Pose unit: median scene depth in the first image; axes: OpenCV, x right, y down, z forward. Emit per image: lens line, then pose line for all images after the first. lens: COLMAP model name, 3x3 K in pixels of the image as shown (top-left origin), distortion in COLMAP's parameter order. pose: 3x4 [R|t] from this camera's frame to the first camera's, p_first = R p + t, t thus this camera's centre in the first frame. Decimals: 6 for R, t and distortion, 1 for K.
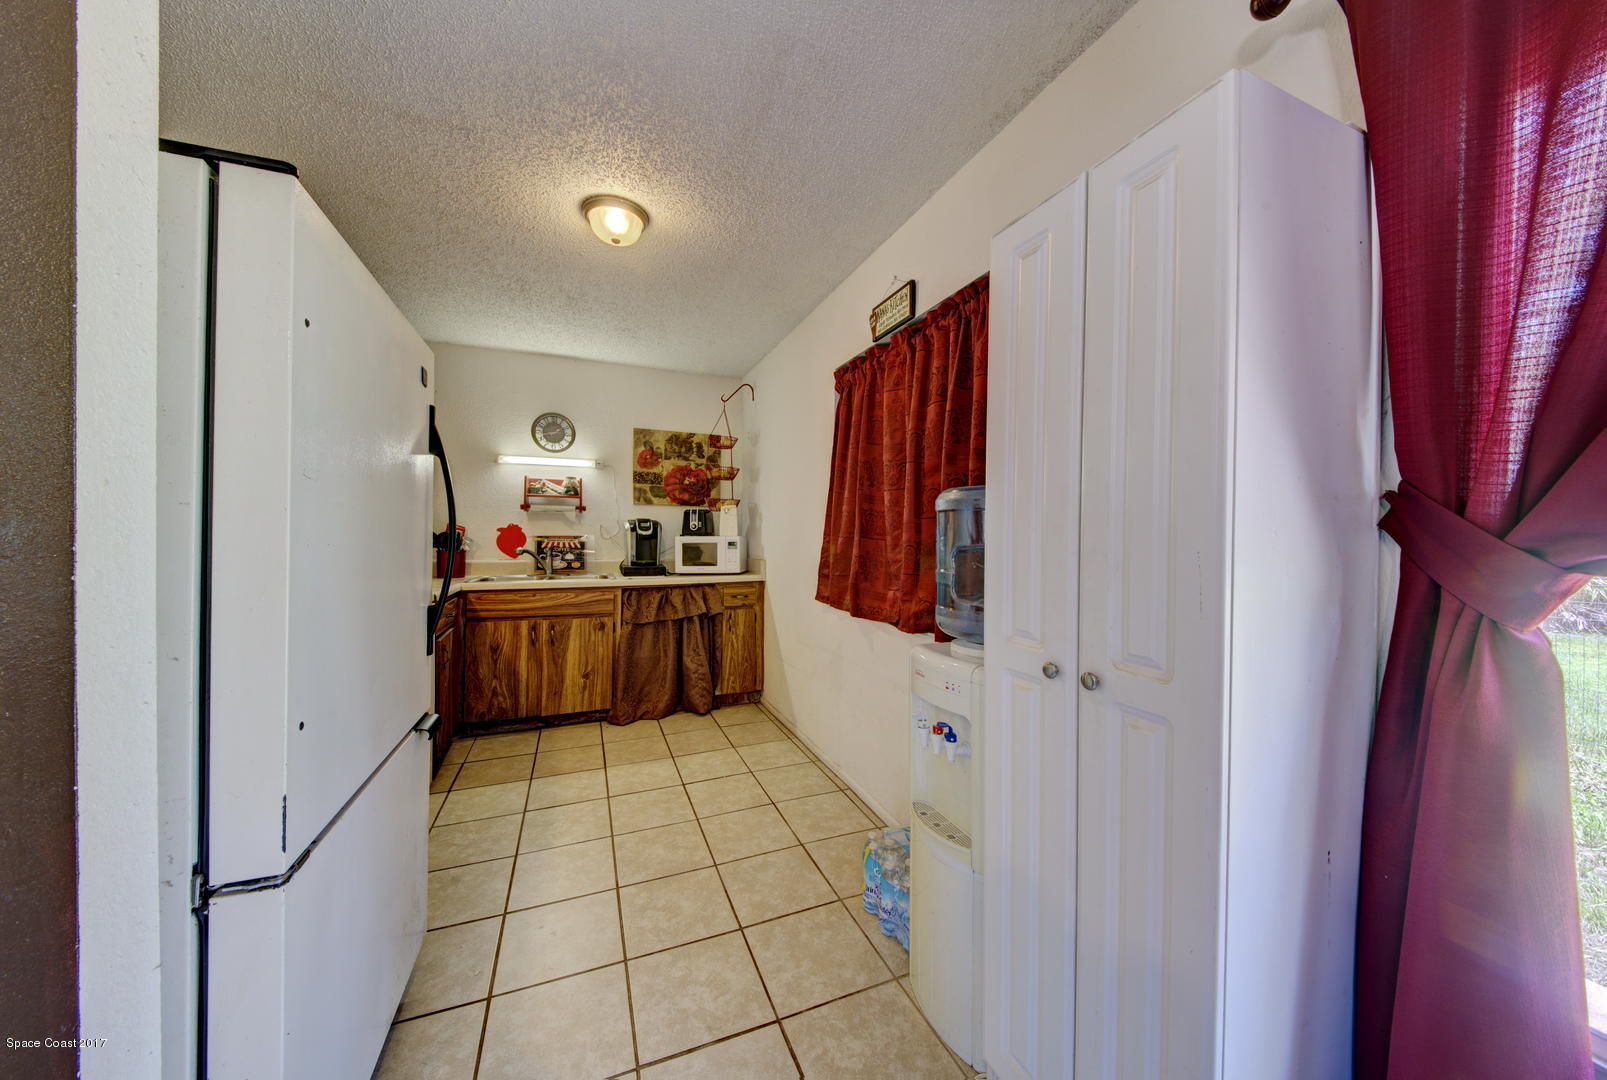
lens RADIAL K [[547.3, 0, 803.5], [0, 547.3, 540.0], [0, 0, 1]] dist [0.051597, -0.025124]
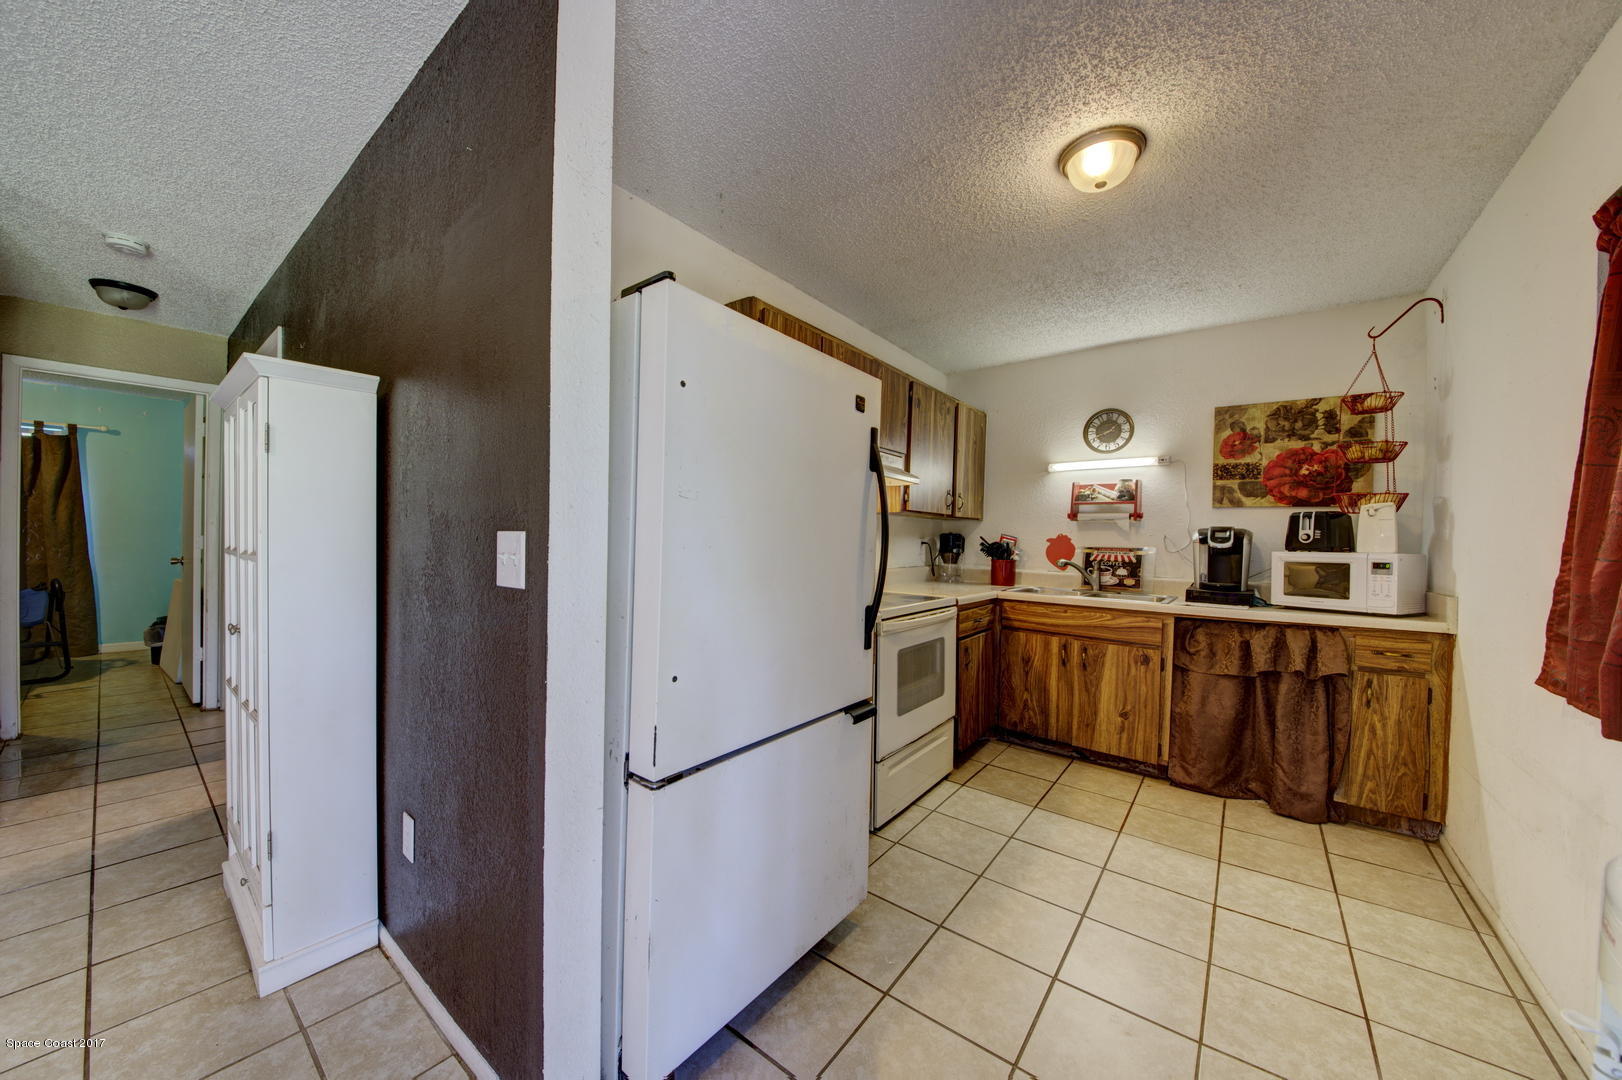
lens RADIAL K [[563.4, 0, 791.8], [0, 563.4, 542.3], [0, 0, 1]] dist [-0.000216, -0.009957]
pose [[0.484159, 0.010465, -0.874917, 0.094613], [-0.025860, 0.999663, -0.002353, -0.000813], [0.874598, 0.023764, 0.484267, 0.126658]]
